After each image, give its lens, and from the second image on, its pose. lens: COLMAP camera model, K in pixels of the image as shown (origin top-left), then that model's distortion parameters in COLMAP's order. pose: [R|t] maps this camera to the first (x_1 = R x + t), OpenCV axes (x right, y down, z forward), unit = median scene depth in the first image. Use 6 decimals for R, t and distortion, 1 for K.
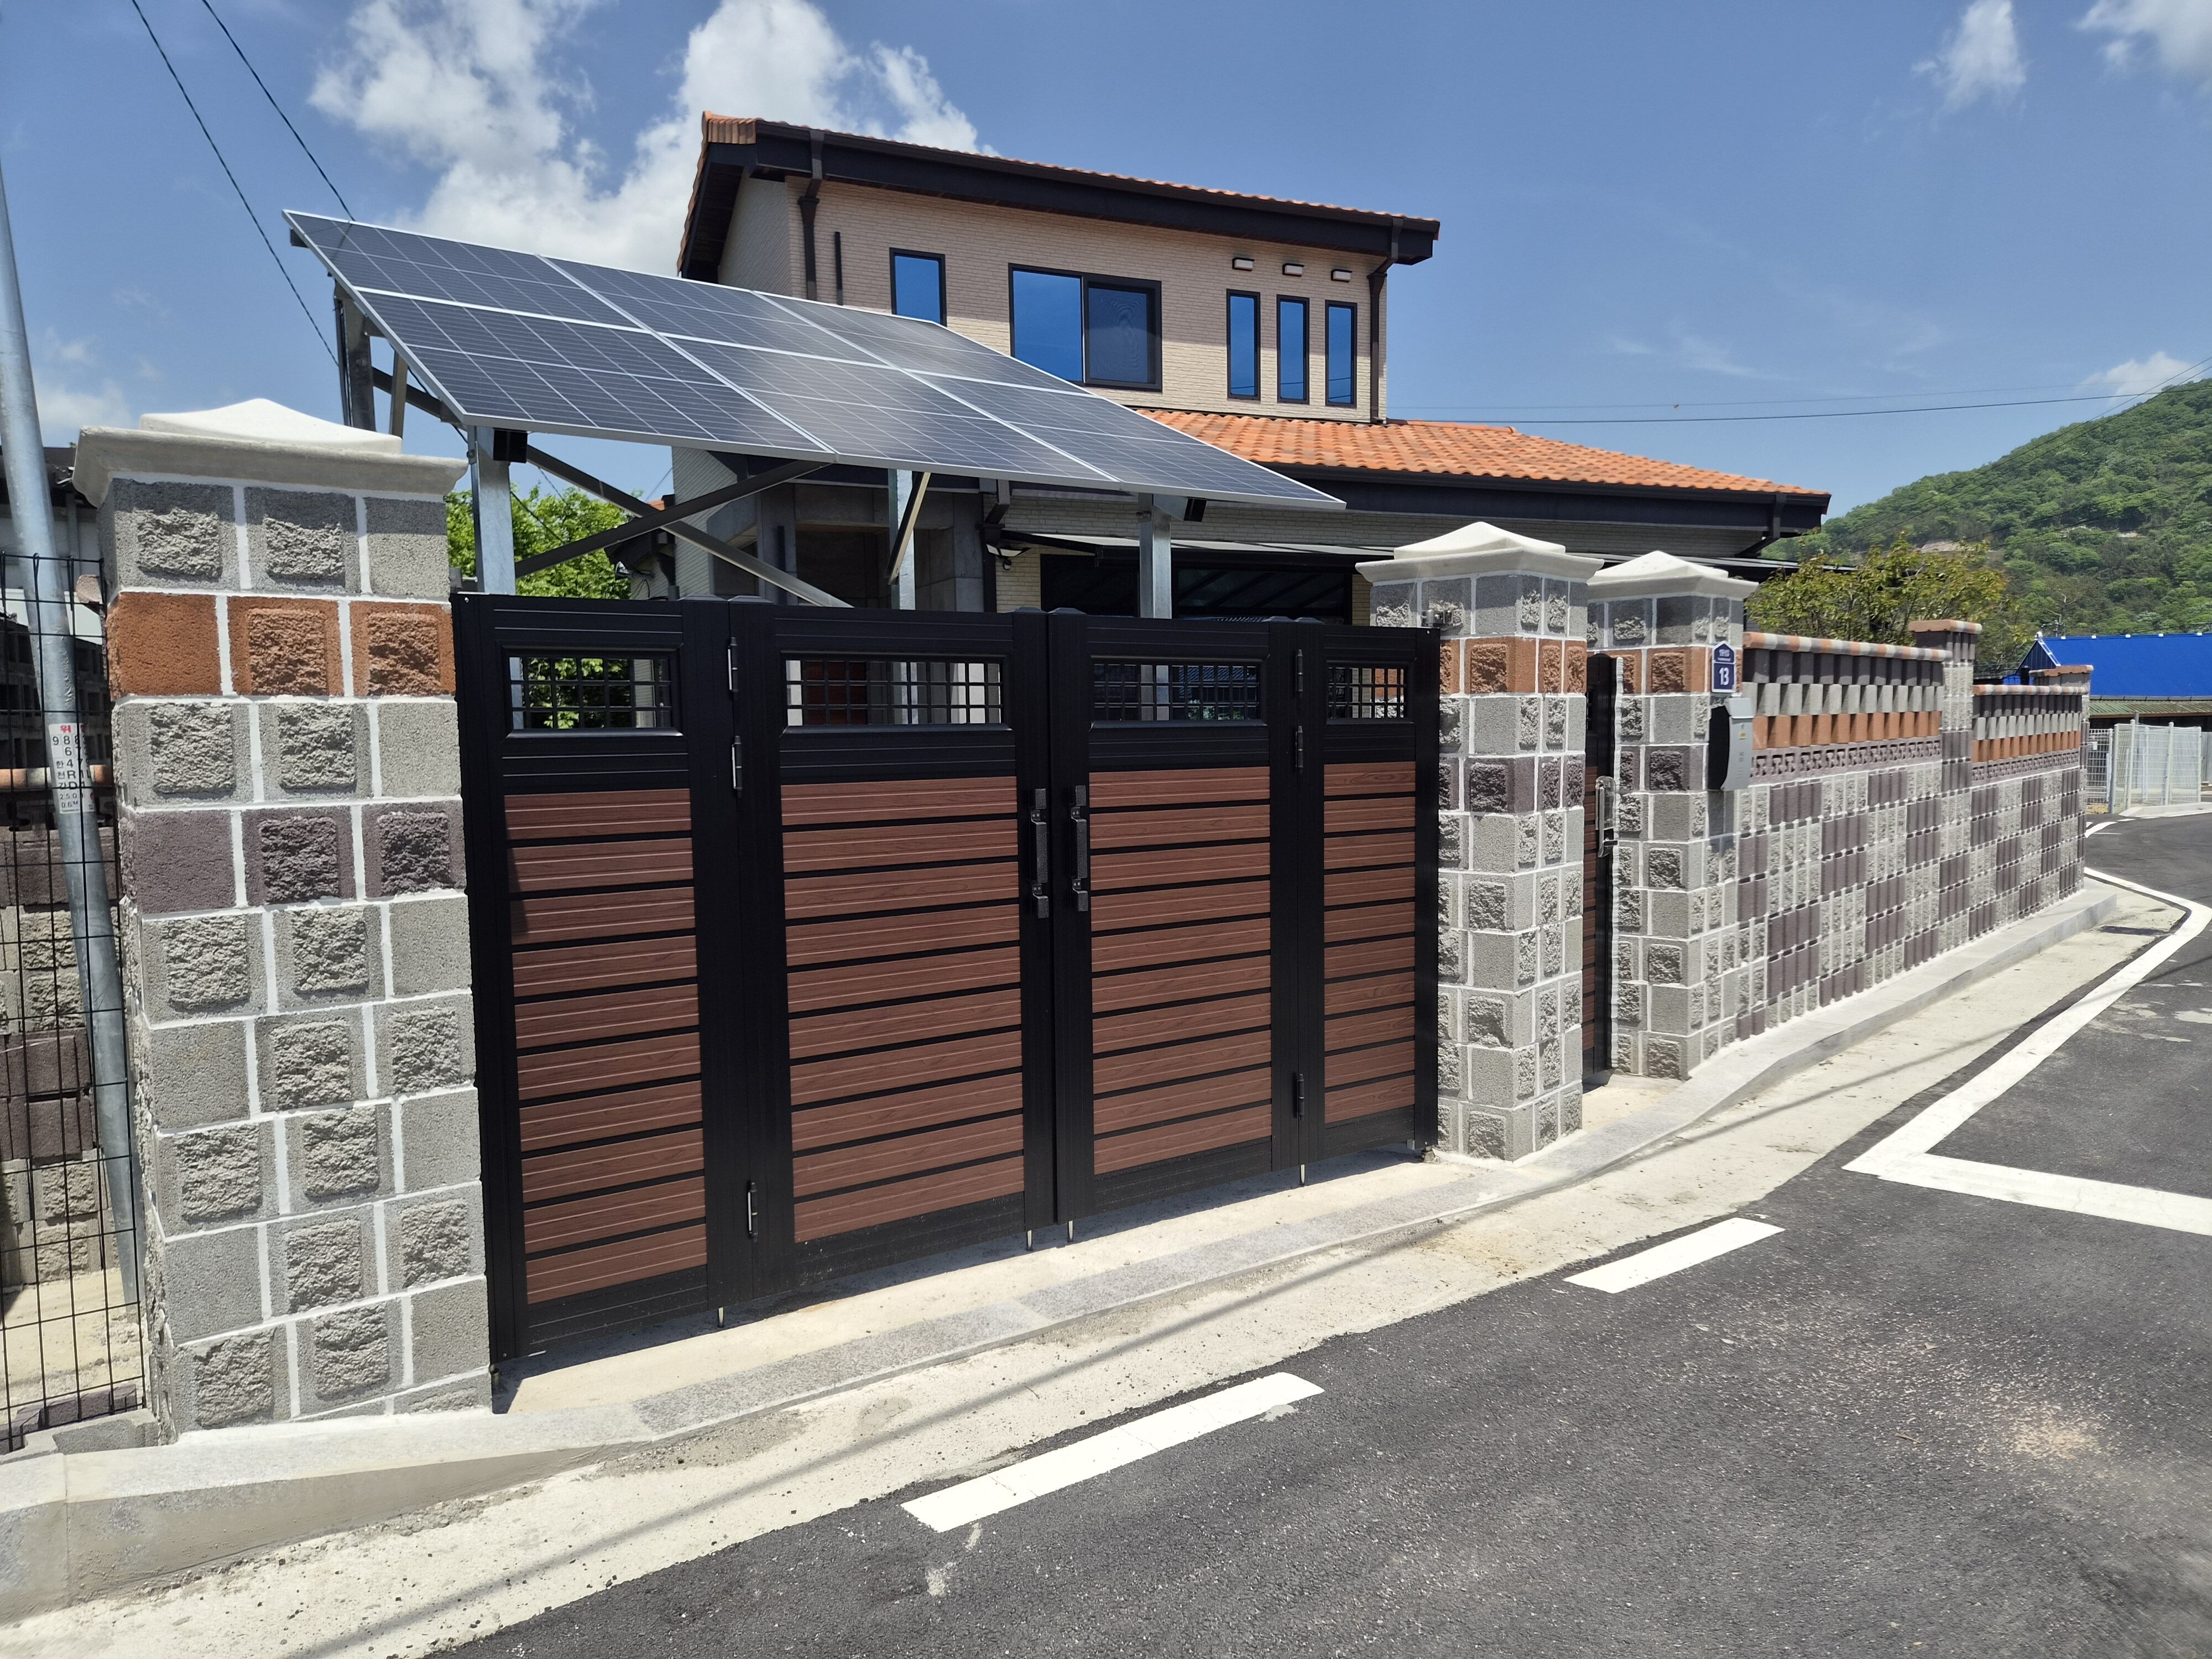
lens RADIAL K [[1481.1, 0, 1105.9], [0, 1481.1, 843.8], [0, 0, 1]] dist [0.070997, -0.057312]
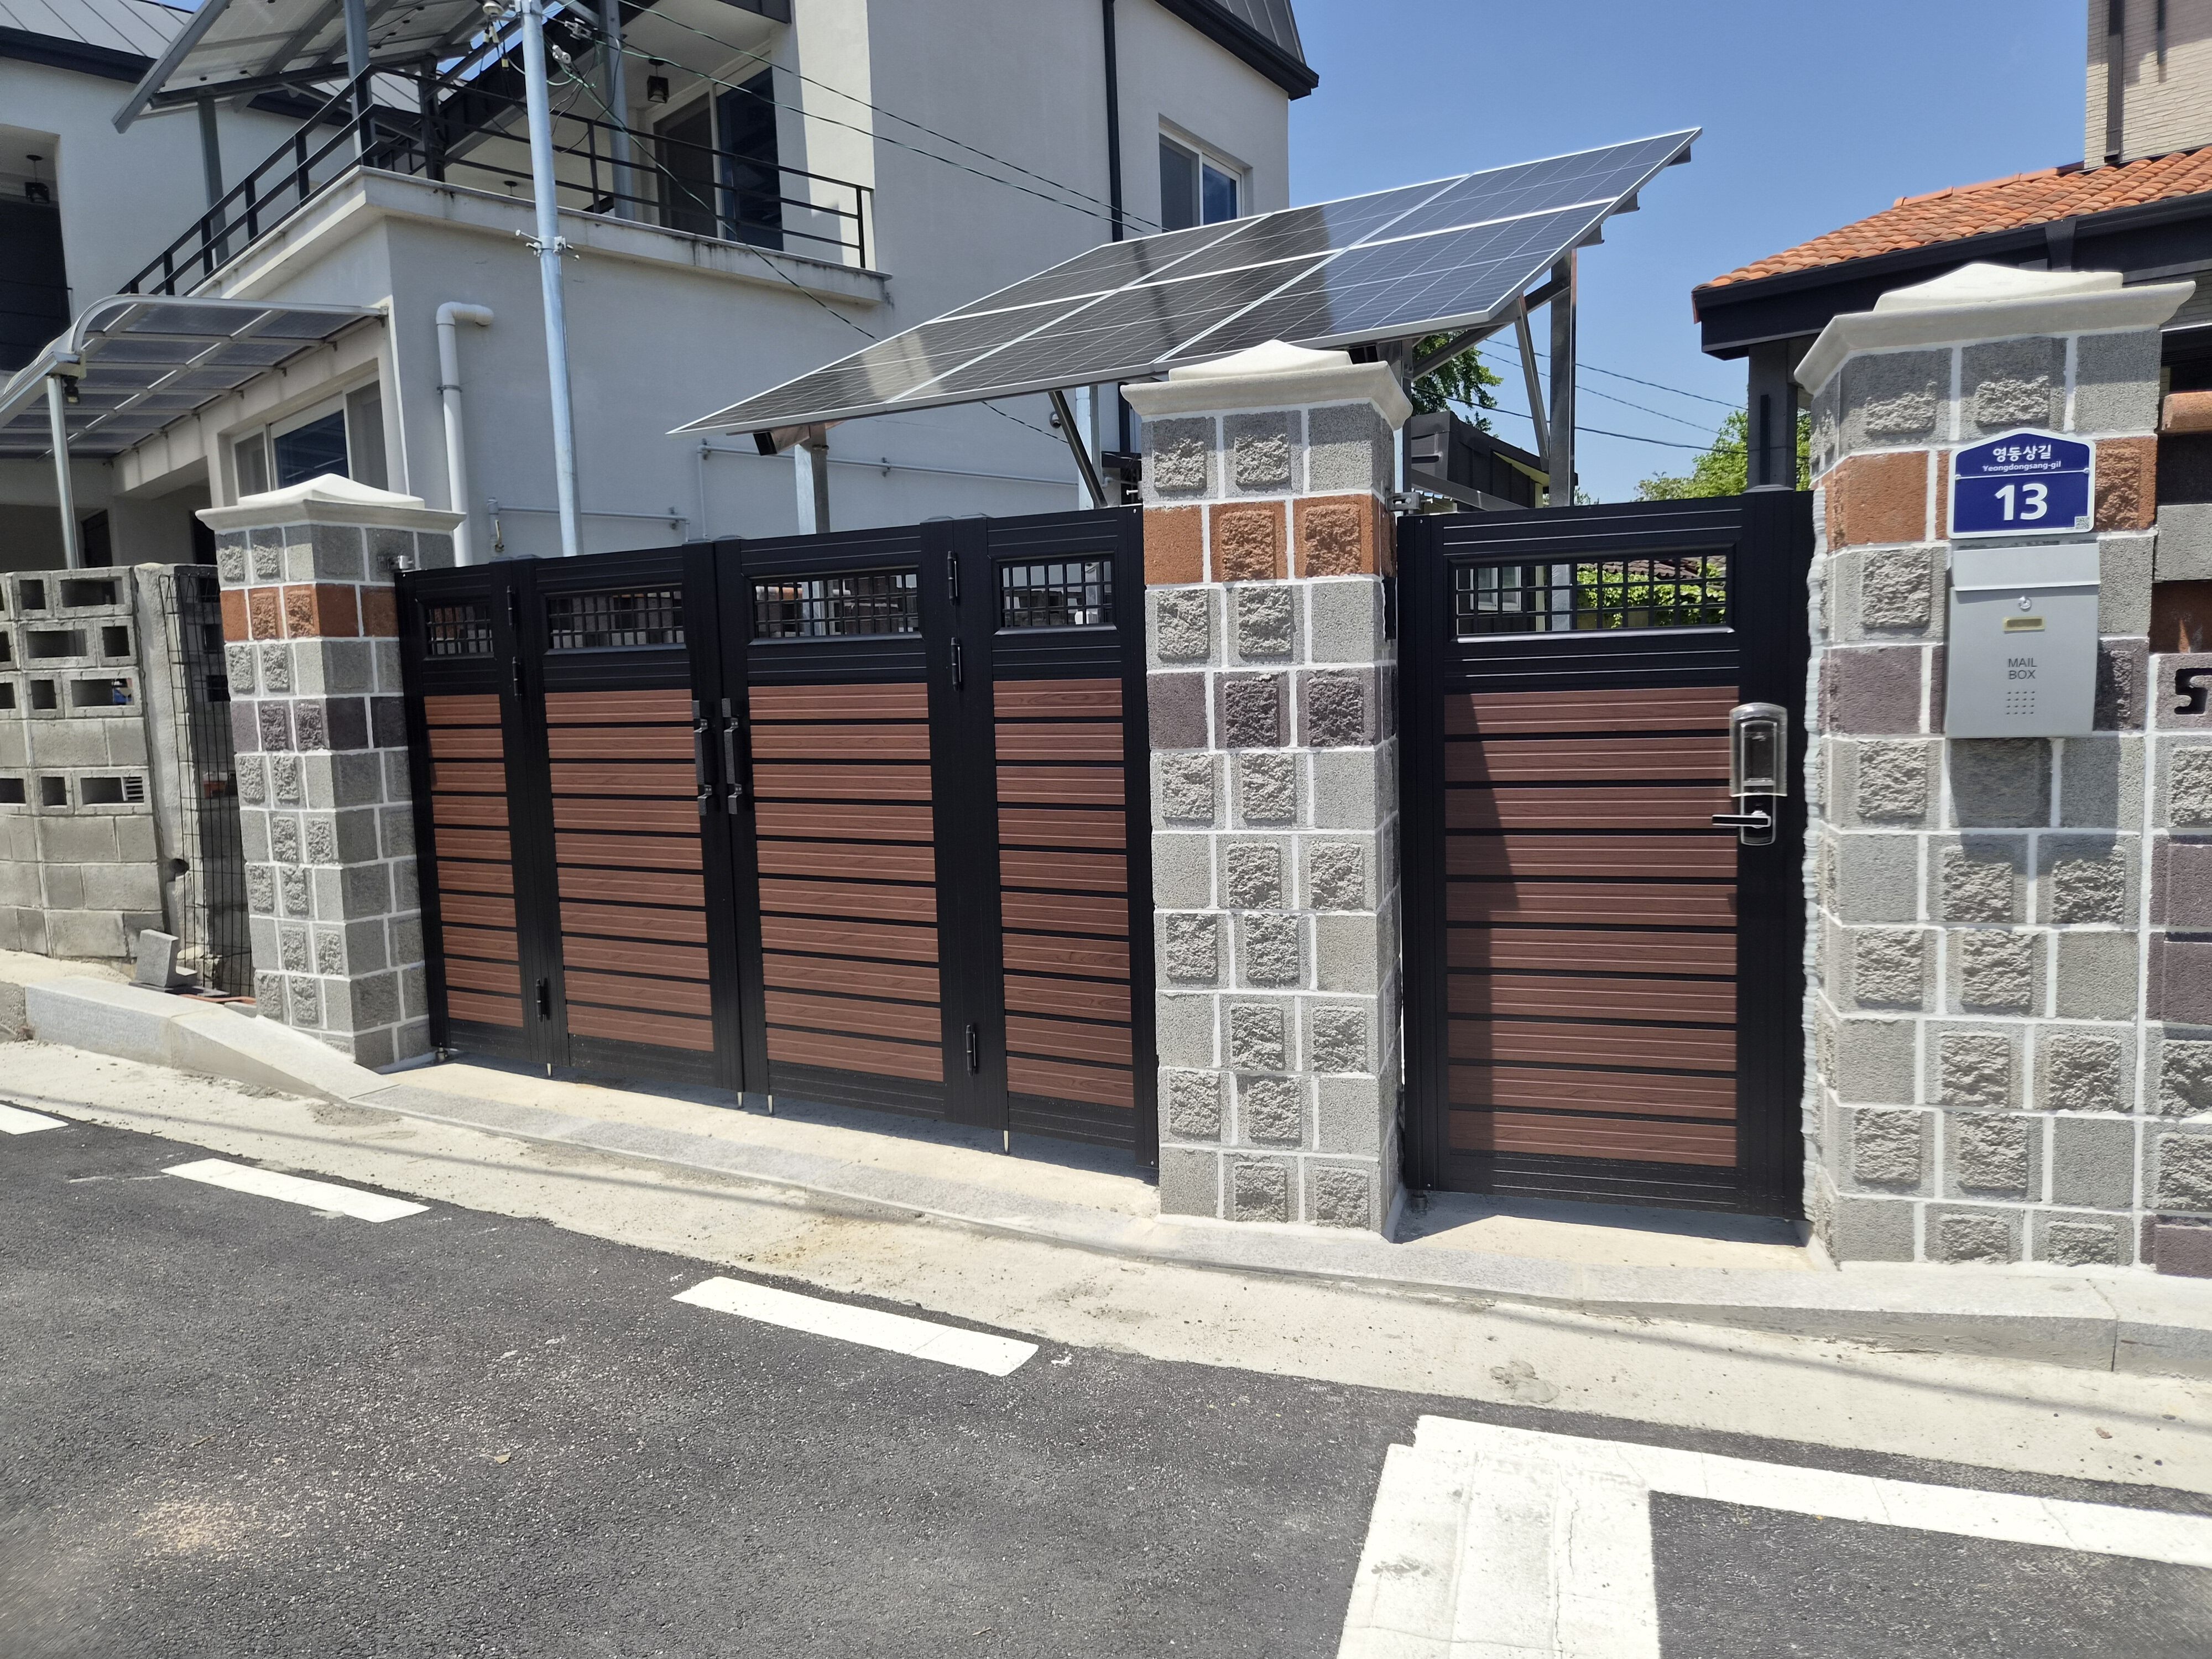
lens RADIAL K [[1481.1, 0, 1128.8], [0, 1481.1, 822.0], [0, 0, 1]] dist [0.070997, -0.057312]
pose [[0.431481, 0.091138, -0.897507, 1.031225], [-0.049215, 0.995780, 0.077457, -0.045040], [0.900779, 0.010750, 0.434145, 0.739137]]
